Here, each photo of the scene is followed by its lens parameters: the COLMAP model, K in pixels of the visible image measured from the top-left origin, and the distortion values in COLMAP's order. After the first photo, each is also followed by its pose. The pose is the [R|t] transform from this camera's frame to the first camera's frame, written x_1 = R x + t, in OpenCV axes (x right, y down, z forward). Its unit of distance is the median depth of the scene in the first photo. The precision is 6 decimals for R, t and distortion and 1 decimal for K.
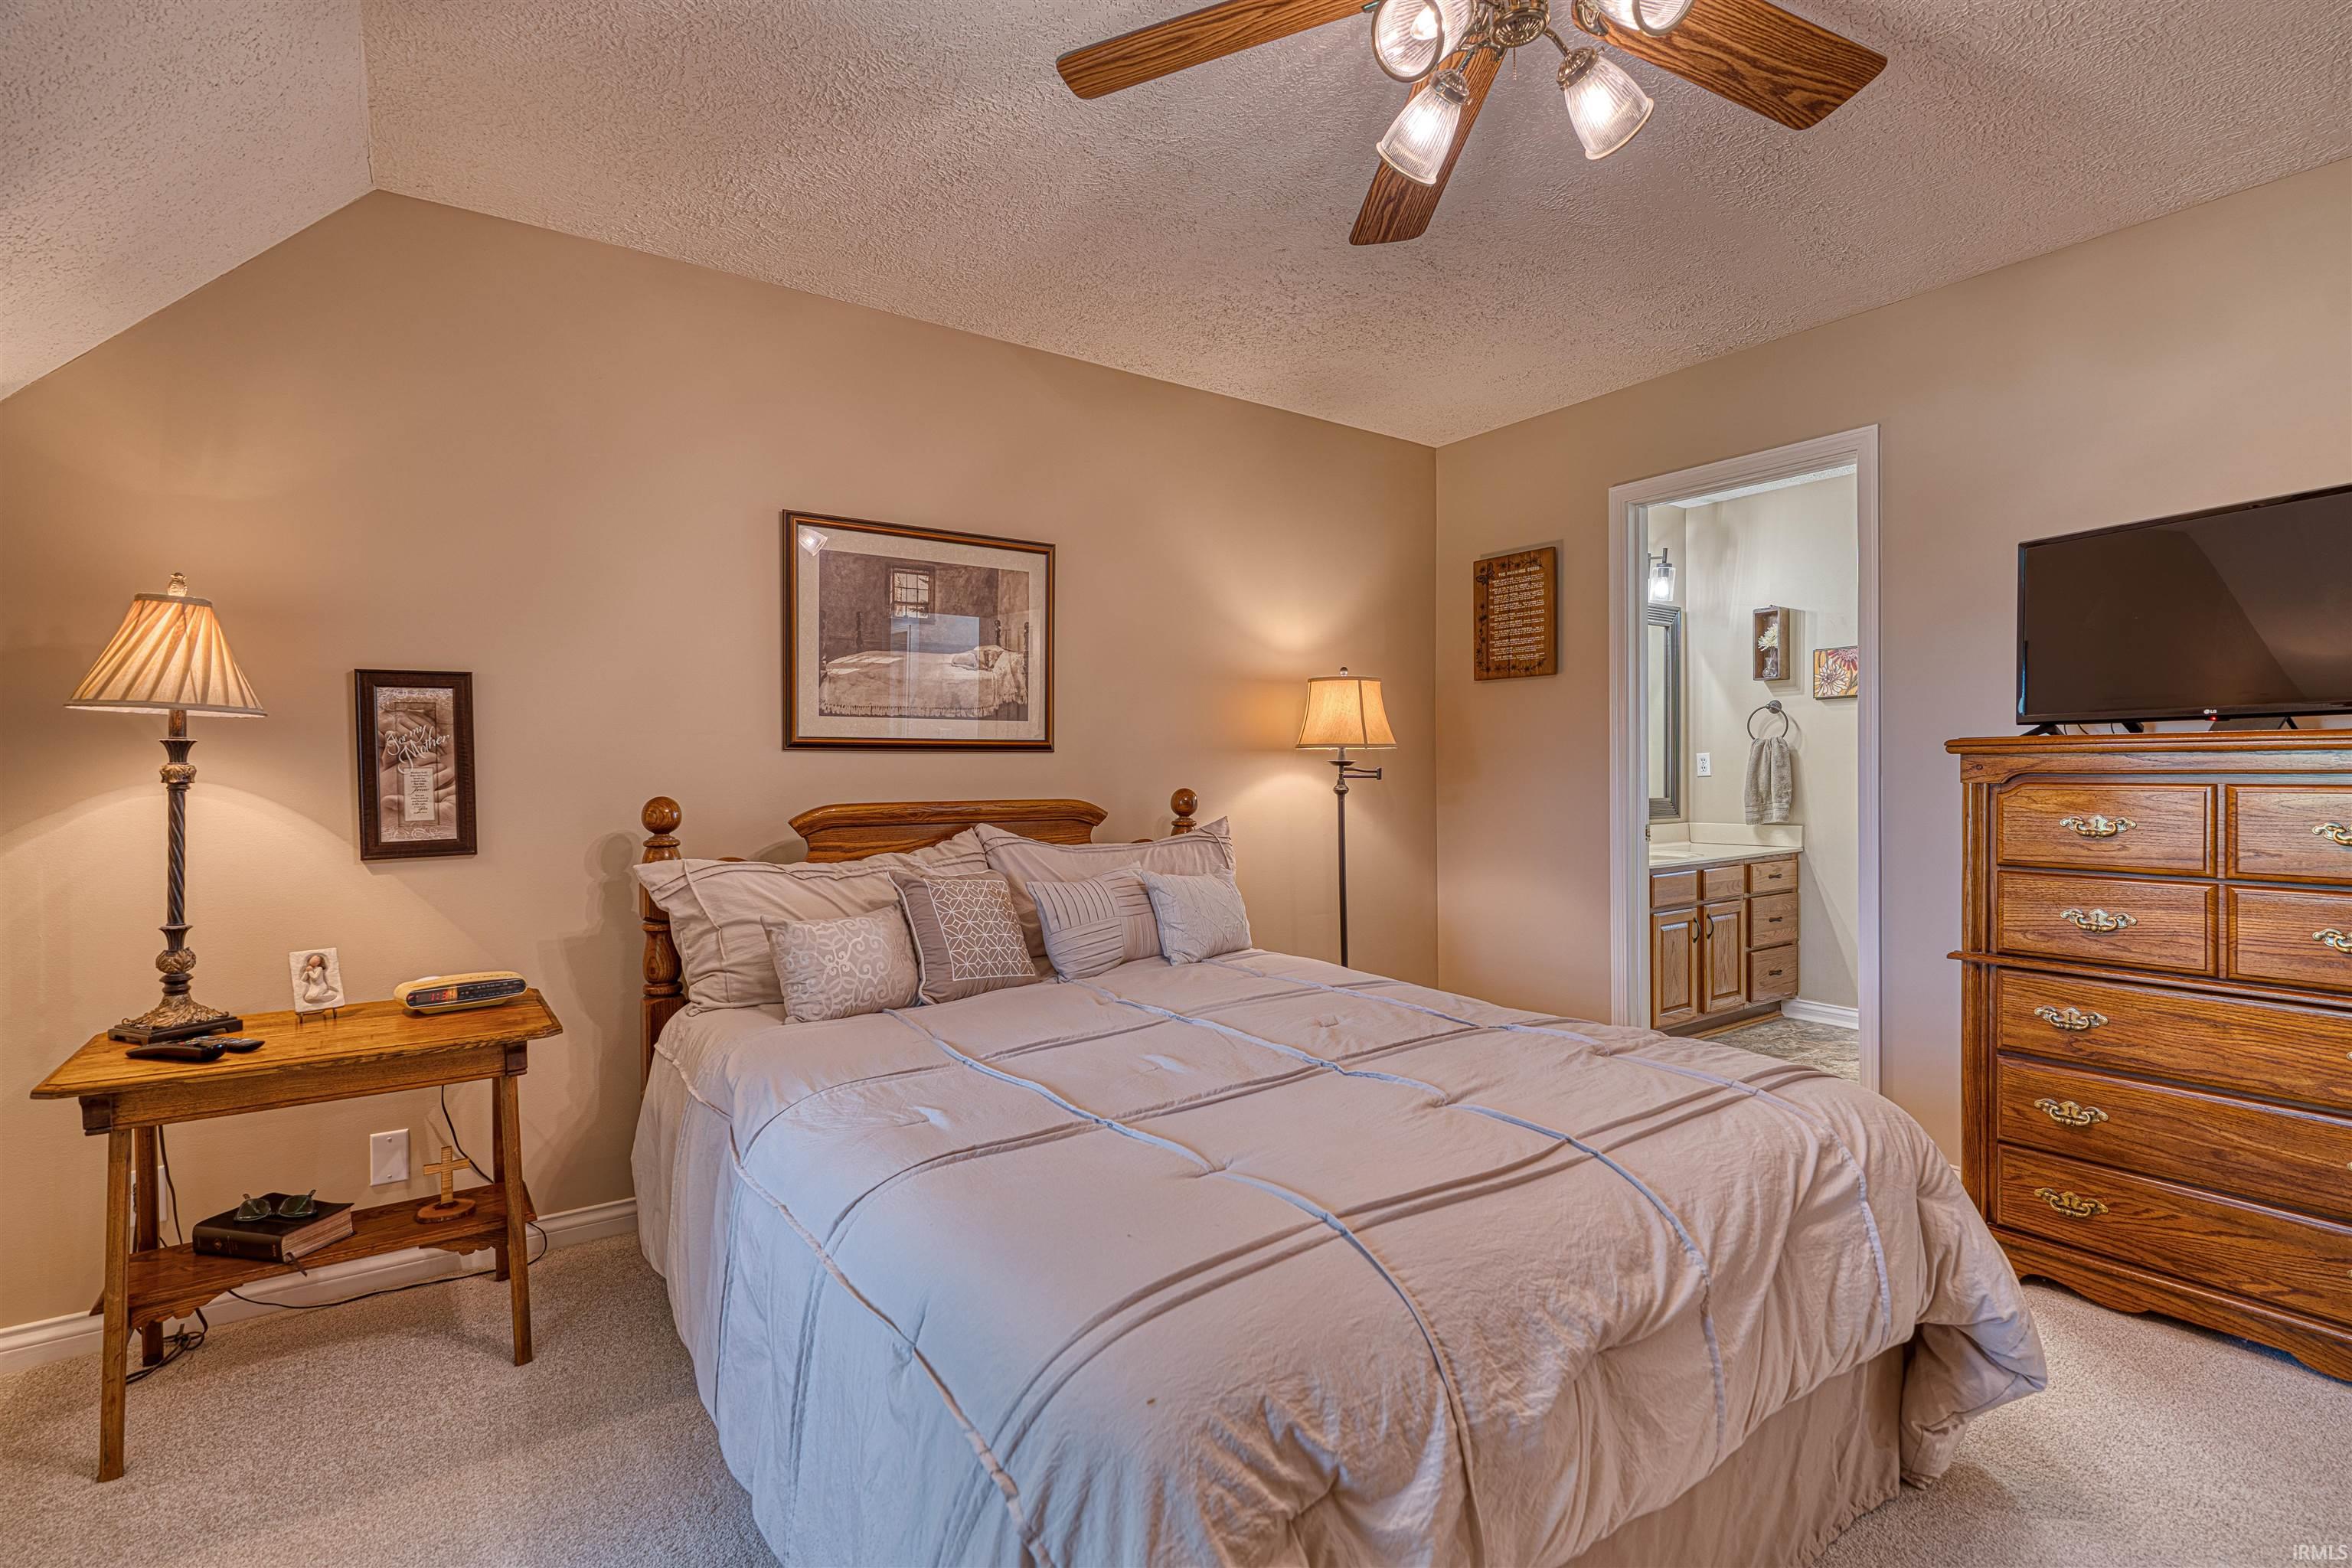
lens RADIAL K [[1075.1, 0, 1186.0], [0, 1075.1, 779.5], [0, 0, 1]] dist [-0.006182, 0.002287]
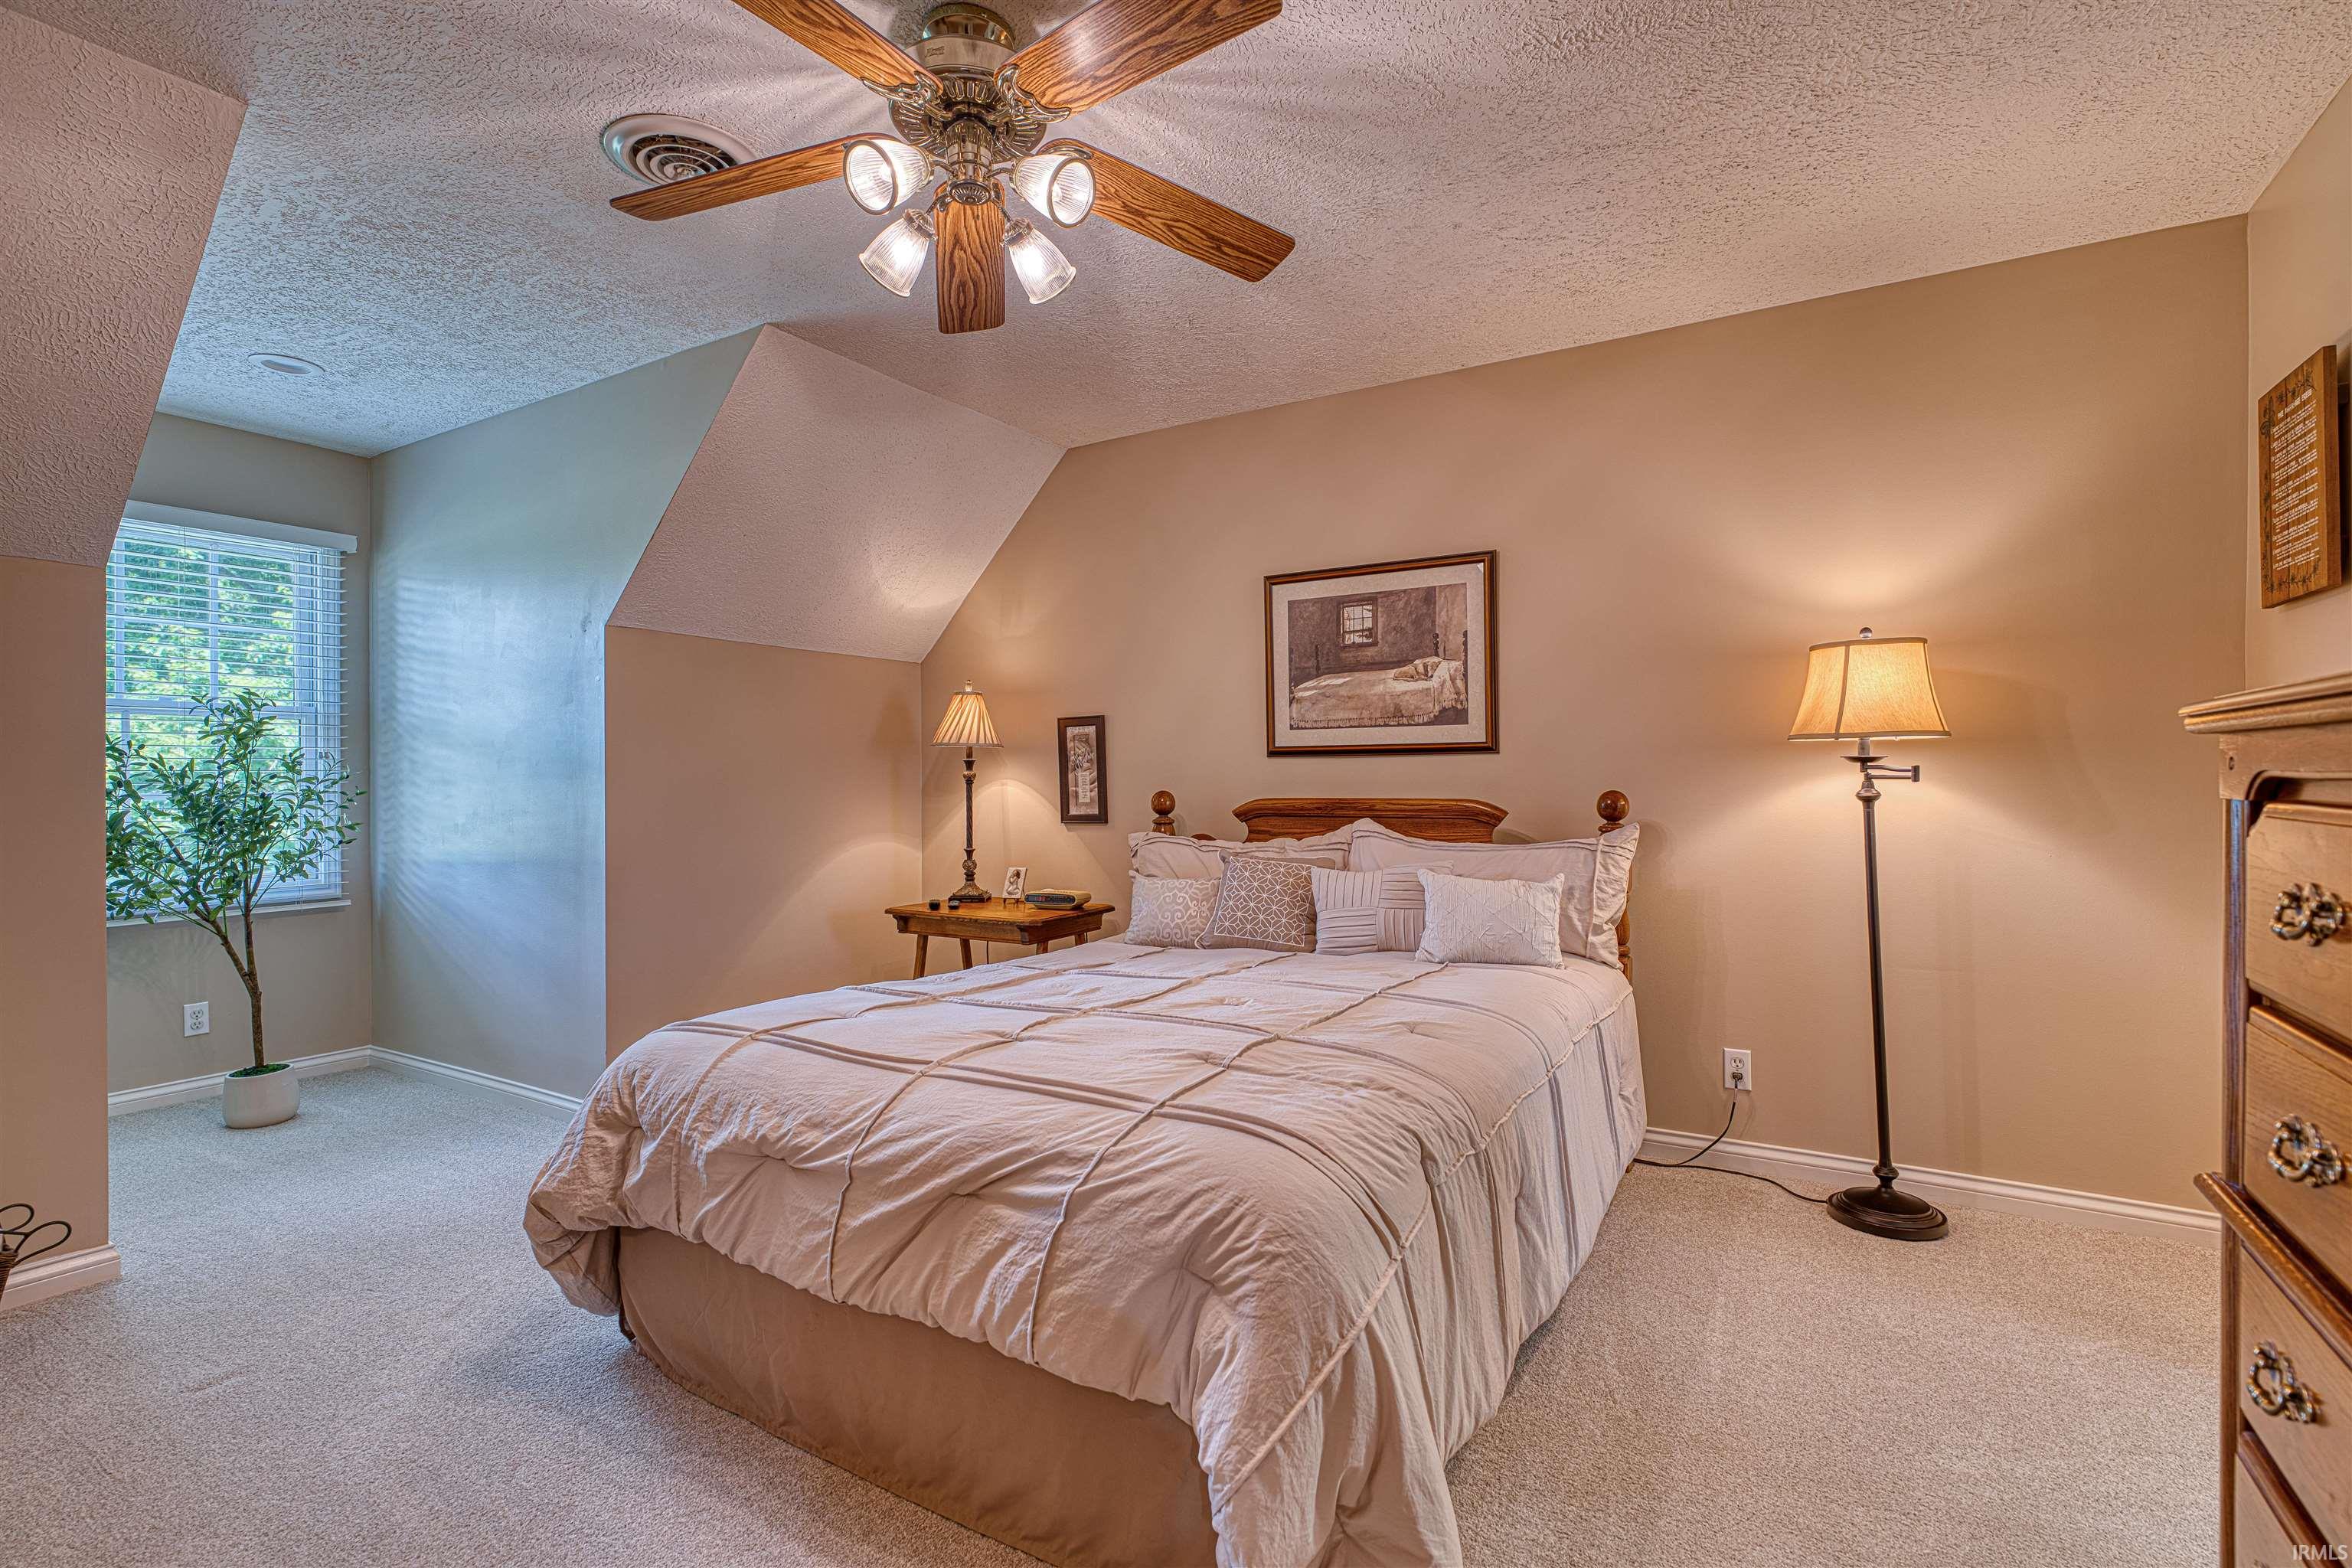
lens RADIAL K [[1075.1, 0, 1179.6], [0, 1075.1, 781.8], [0, 0, 1]] dist [-0.006182, 0.002287]
pose [[0.413284, 0.006312, -0.910580, 0.780297], [-0.000191, 0.999977, 0.006844, -0.005765], [0.910602, -0.002655, 0.413276, 0.345850]]
